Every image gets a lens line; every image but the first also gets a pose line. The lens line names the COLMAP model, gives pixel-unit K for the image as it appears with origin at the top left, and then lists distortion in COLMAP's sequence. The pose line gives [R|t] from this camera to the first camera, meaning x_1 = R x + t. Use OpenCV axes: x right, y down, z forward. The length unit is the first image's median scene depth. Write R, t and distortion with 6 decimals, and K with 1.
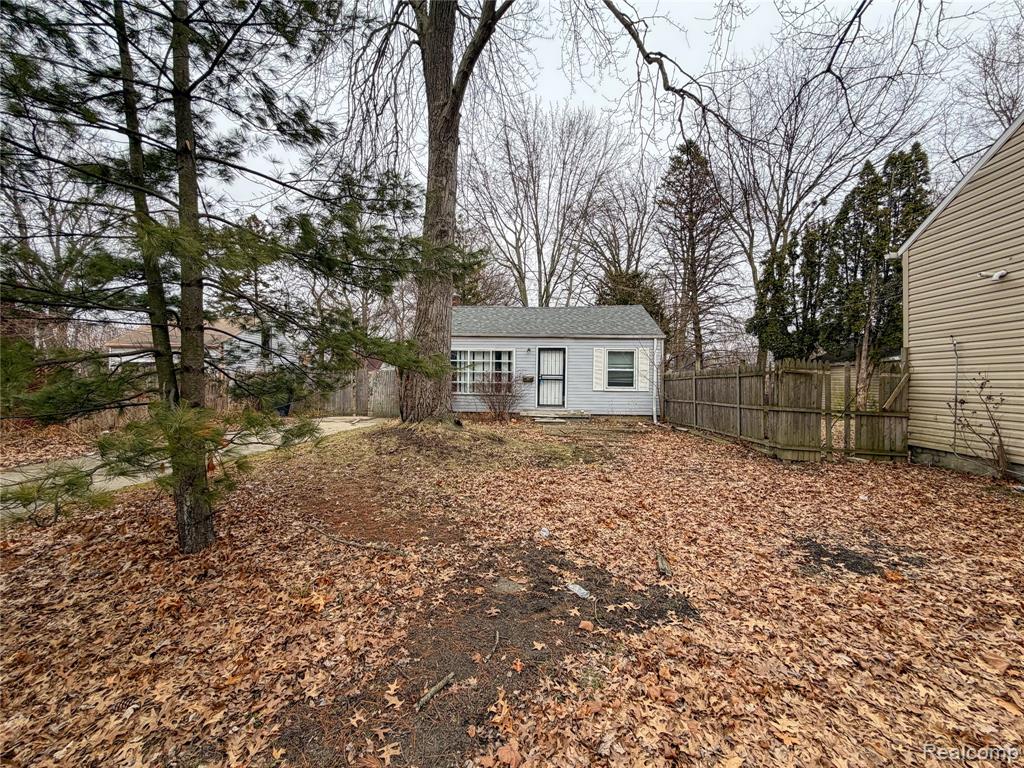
lens RADIAL K [[414.8, 0, 516.7], [0, 414.8, 384.2], [0, 0, 1]] dist [-0.001475, 0.000235]
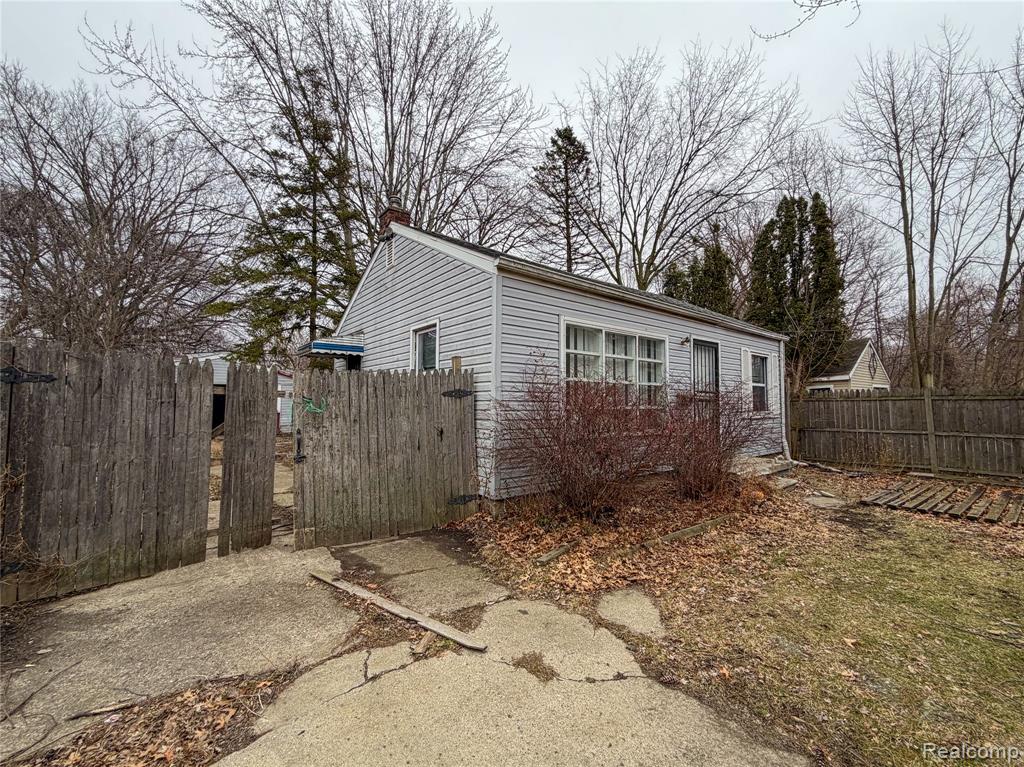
lens RADIAL K [[414.8, 0, 516.7], [0, 414.8, 383.7], [0, 0, 1]] dist [-0.001475, 0.000235]
pose [[0.756963, 0.021016, 0.653119, -0.447046], [0.000324, 0.999470, -0.032537, -0.015329], [-0.653457, 0.024841, 0.756556, 0.756199]]
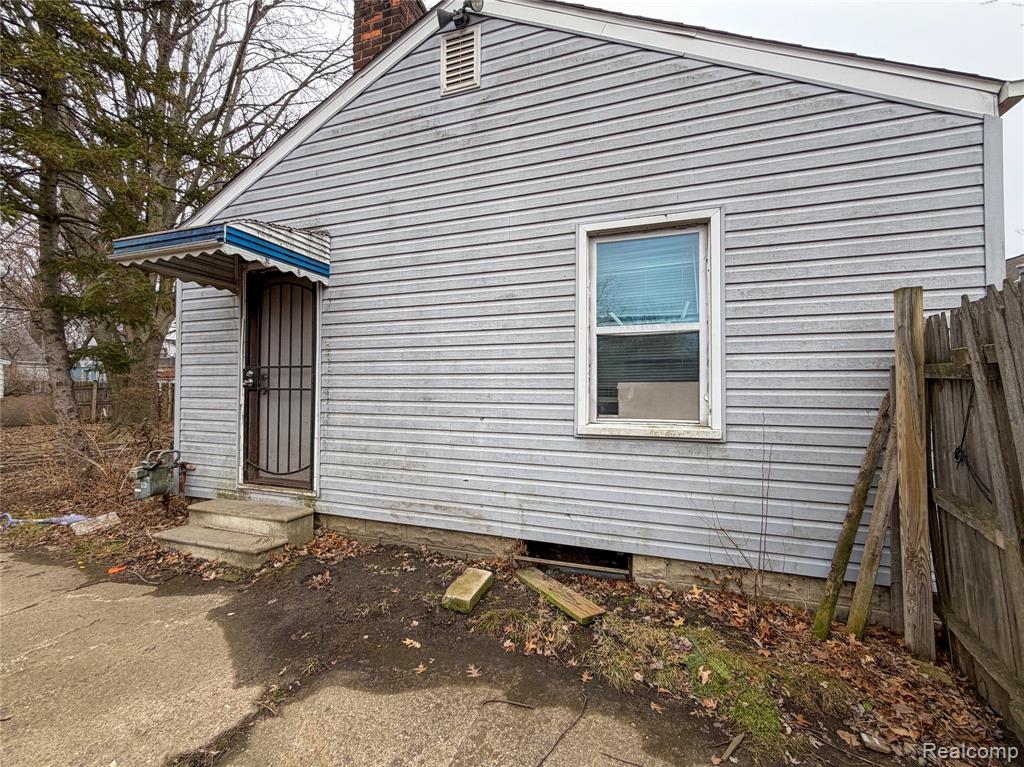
lens RADIAL K [[414.8, 0, 516.7], [0, 414.8, 383.7], [0, 0, 1]] dist [-0.001475, 0.000235]
pose [[0.291069, 0.004611, 0.956691, -0.443461], [-0.009241, 0.999955, -0.002008, -0.013155], [-0.956658, -0.008256, 0.291098, 1.144464]]
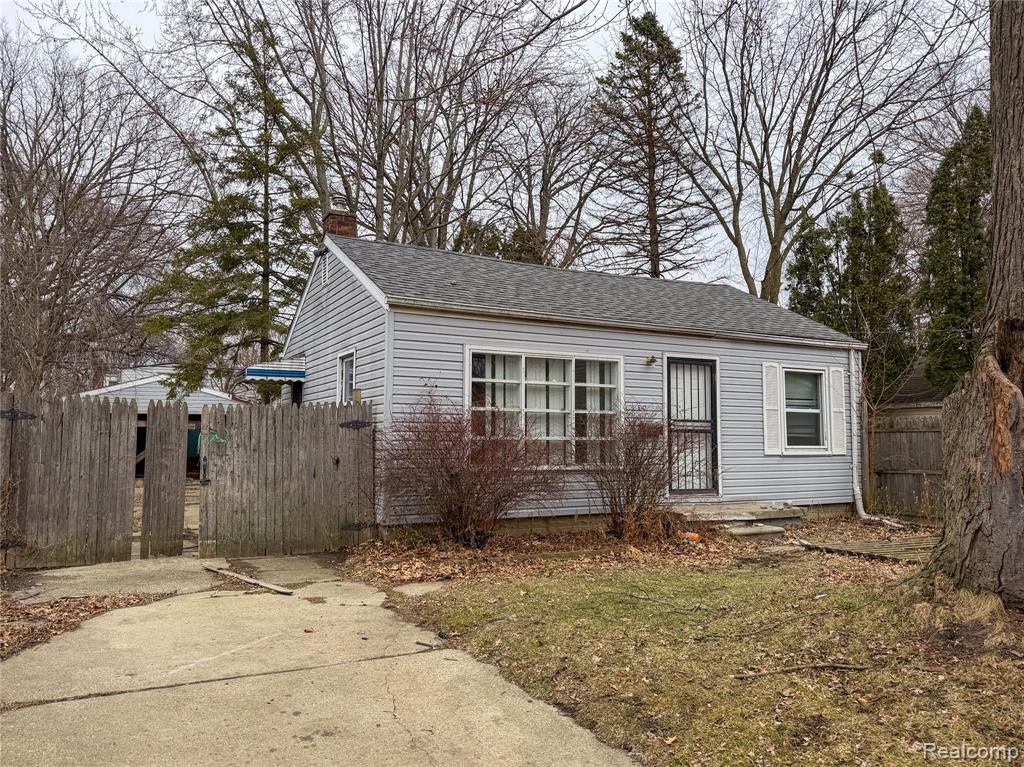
lens RADIAL K [[736.7, 0, 534.1], [0, 736.7, 385.6], [0, 0, 1]] dist [0.065359, -0.082407]
pose [[0.856157, 0.027605, 0.515977, -0.457154], [0.004603, 0.998125, -0.061038, -0.012549], [-0.516695, 0.054634, 0.854425, 0.423077]]
